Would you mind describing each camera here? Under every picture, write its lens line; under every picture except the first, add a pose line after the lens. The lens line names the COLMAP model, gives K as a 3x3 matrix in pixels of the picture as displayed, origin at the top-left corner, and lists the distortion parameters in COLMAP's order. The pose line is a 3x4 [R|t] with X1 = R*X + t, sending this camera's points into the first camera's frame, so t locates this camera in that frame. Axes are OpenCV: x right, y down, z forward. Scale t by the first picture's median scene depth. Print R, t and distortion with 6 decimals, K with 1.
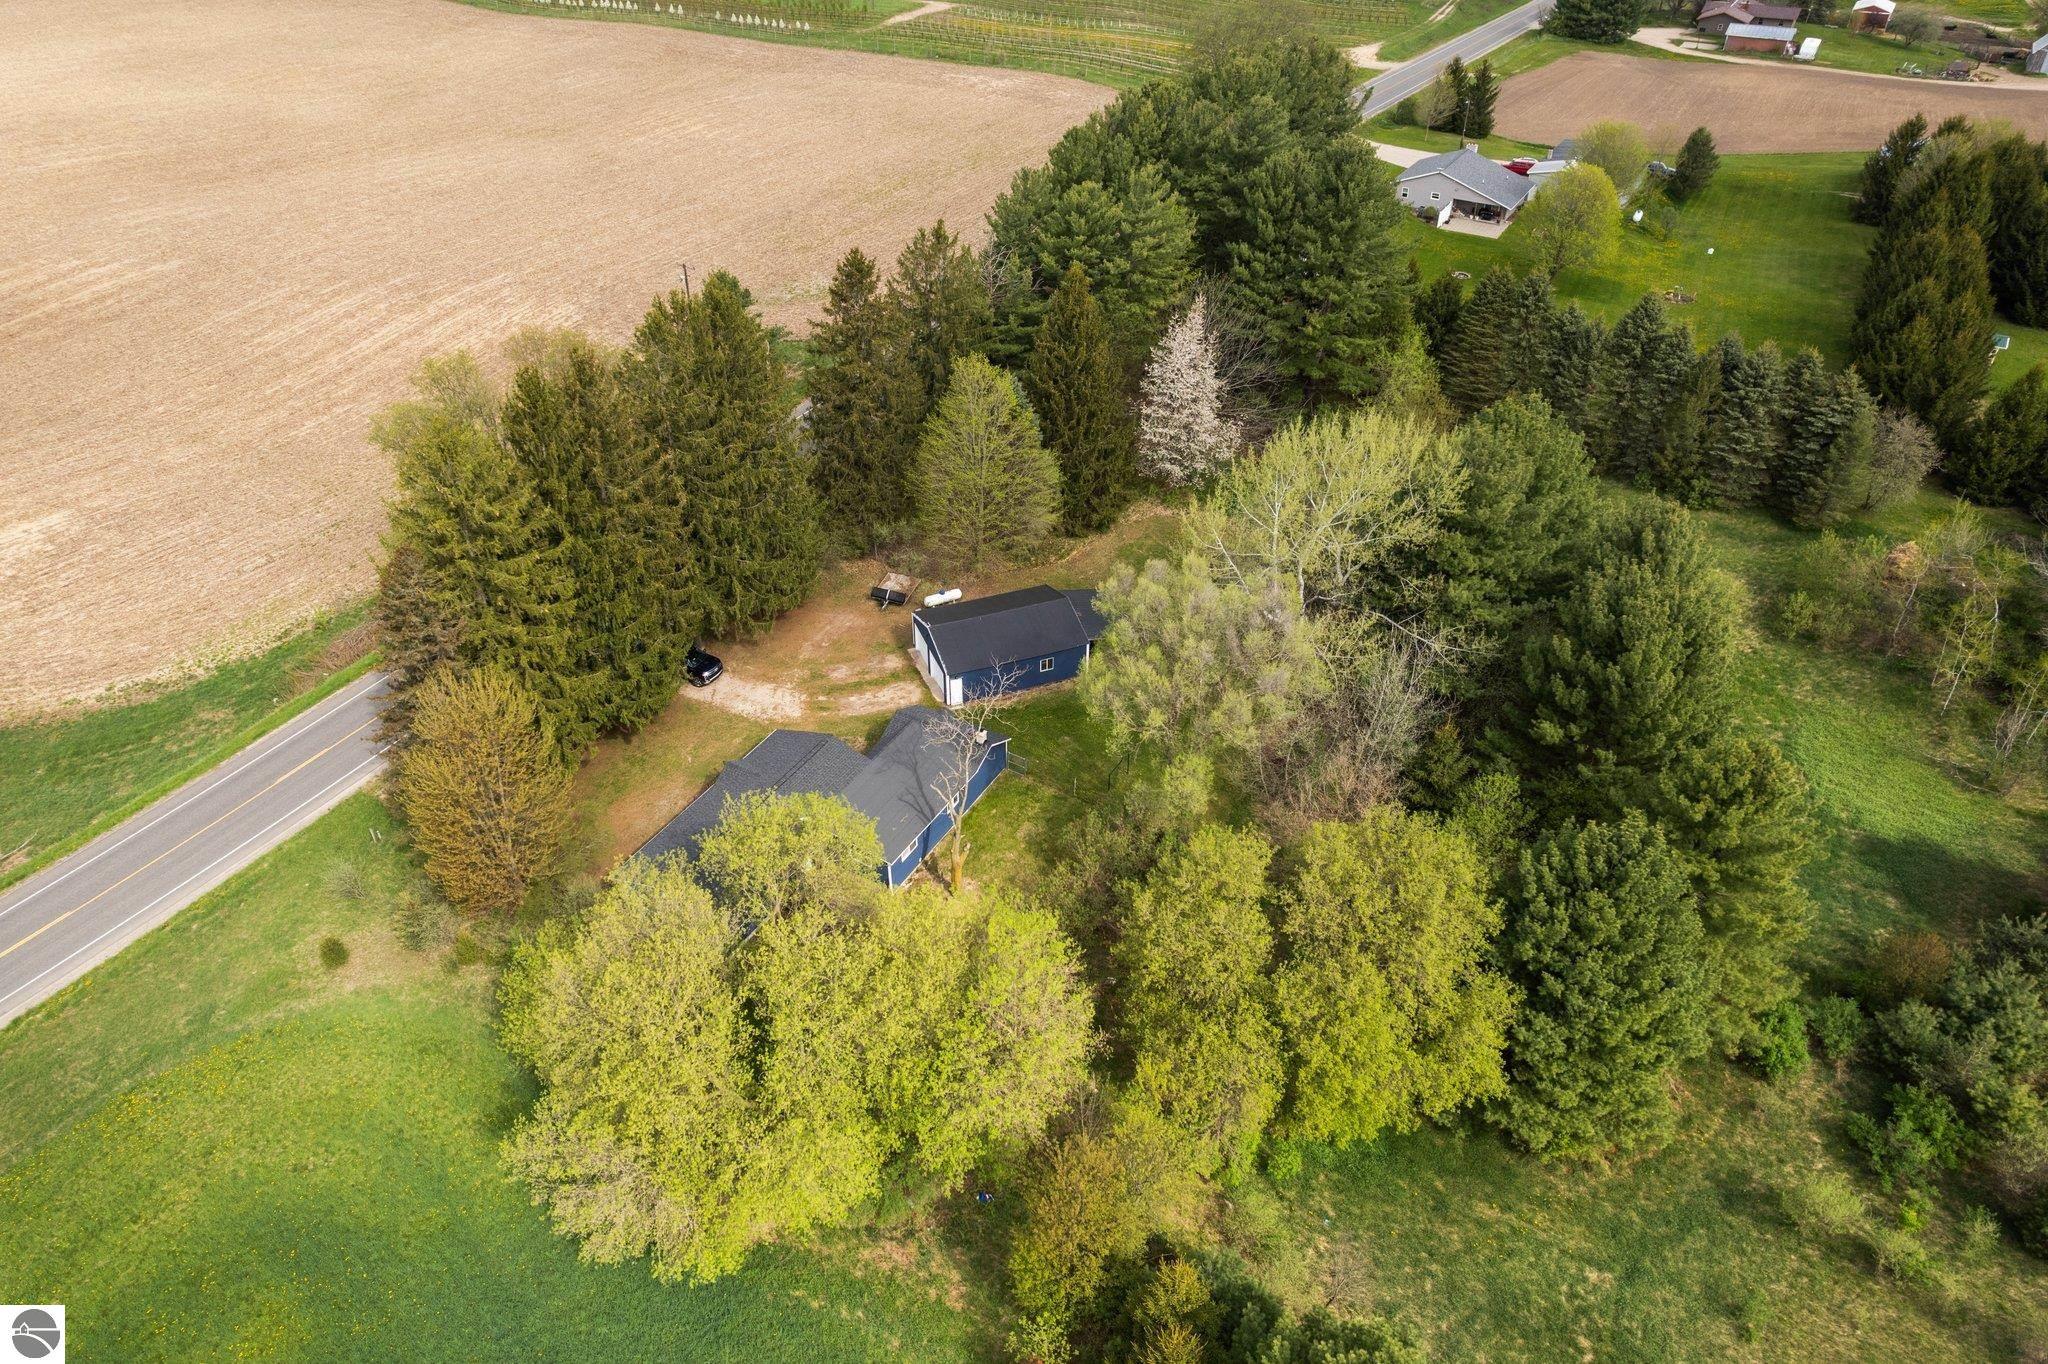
lens RADIAL K [[1329.8, 0, 1032.5], [0, 1329.8, 676.7], [0, 0, 1]] dist [-0.078948, 0.069149]
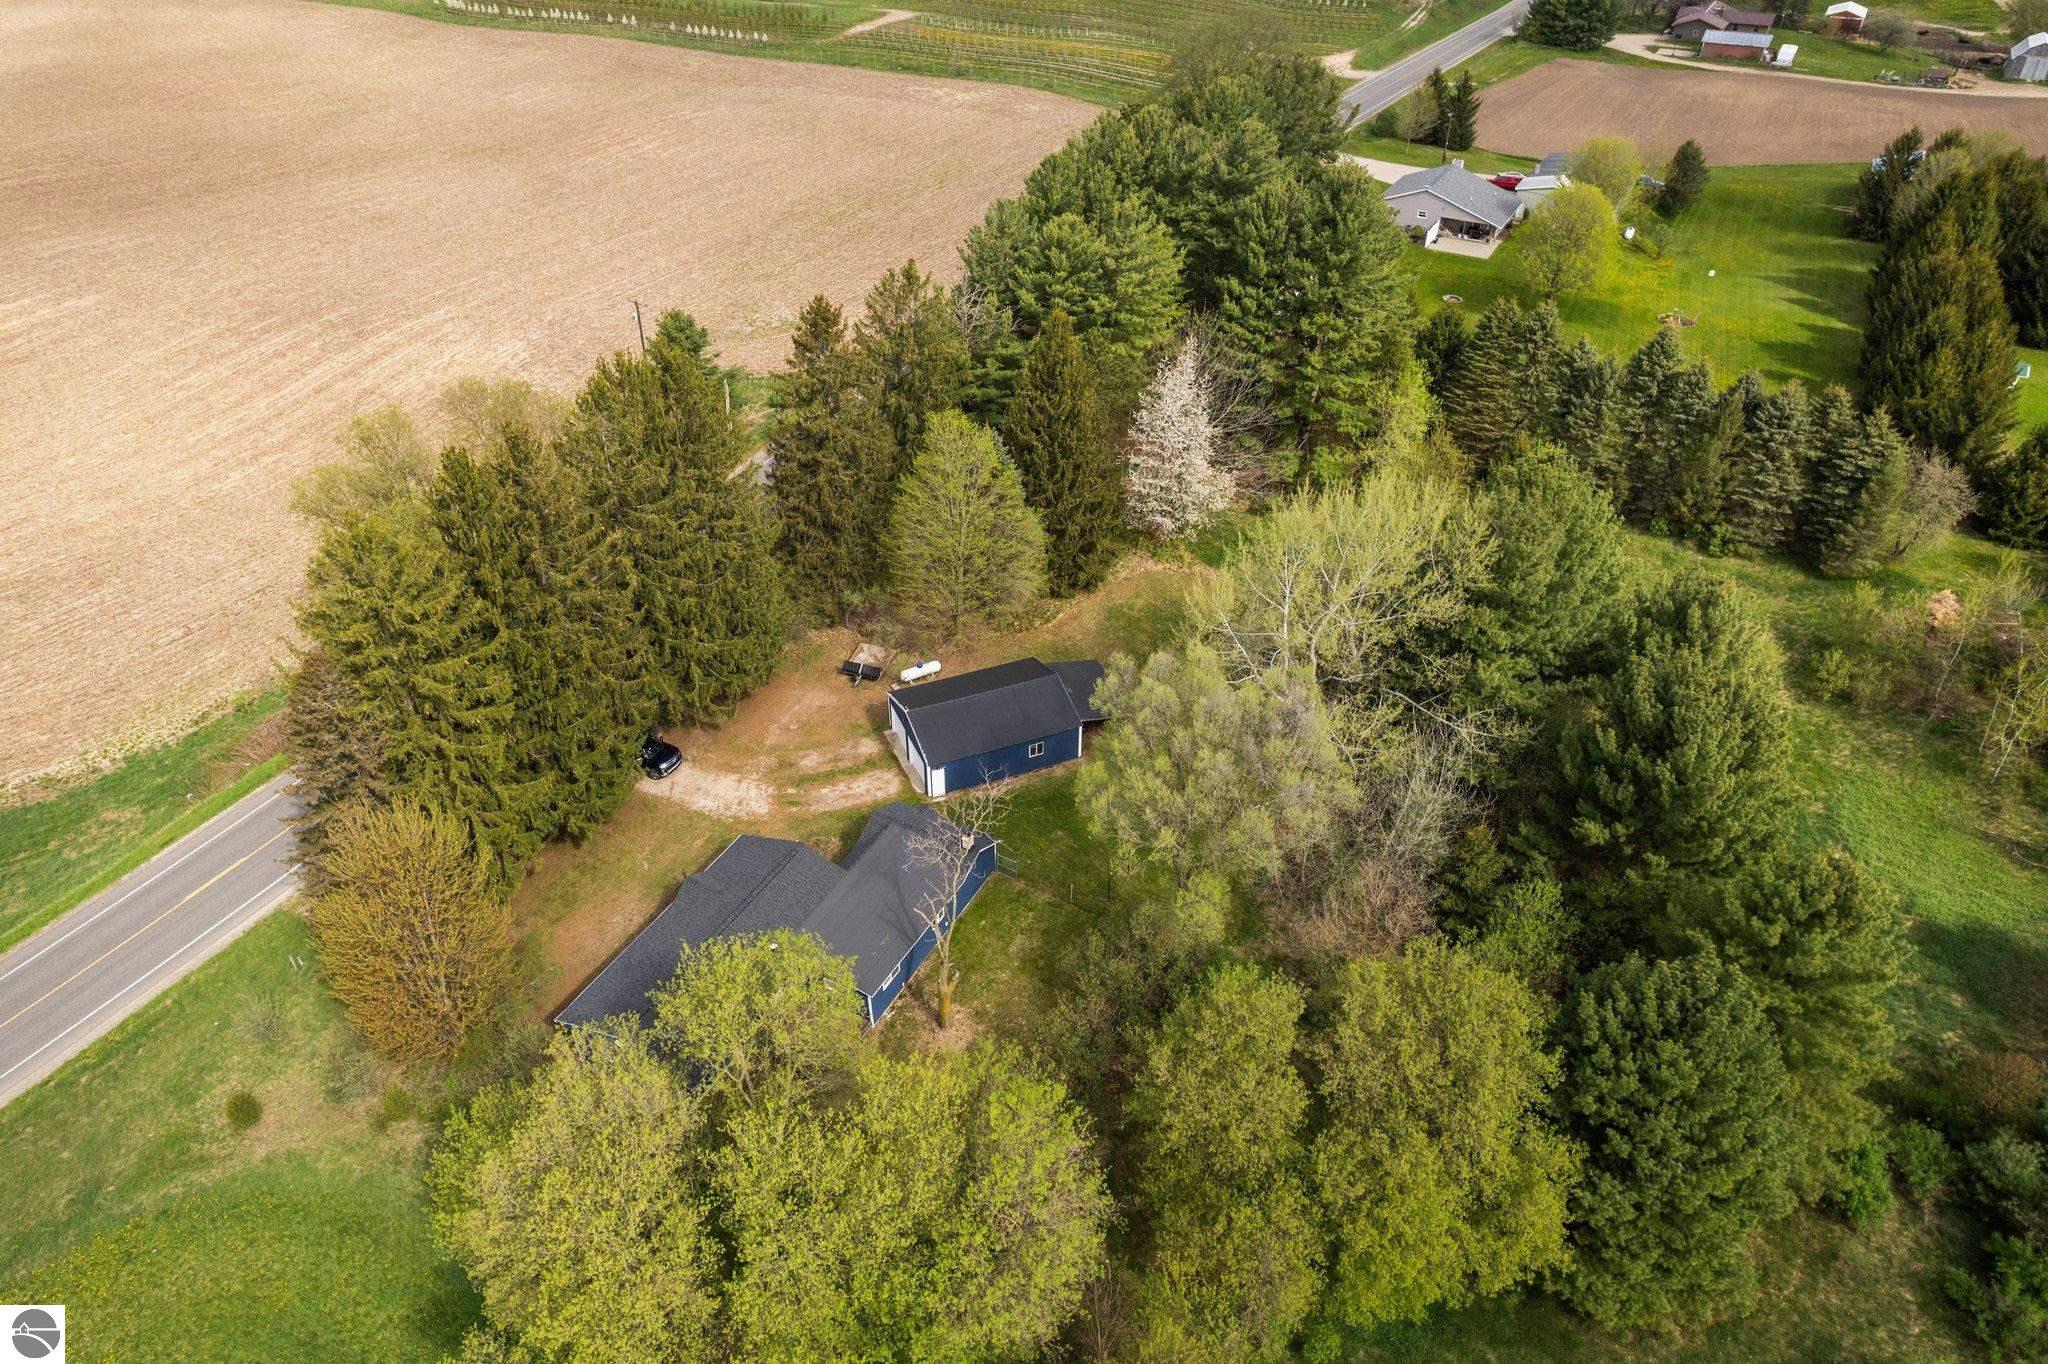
lens RADIAL K [[1329.8, 0, 1032.5], [0, 1329.8, 676.7], [0, 0, 1]] dist [-0.078948, 0.069149]
pose [[0.999614, -0.015616, 0.022965, -0.012079], [0.015643, 0.999877, -0.001016, -0.058563], [-0.022946, 0.001375, 0.999736, 0.082670]]
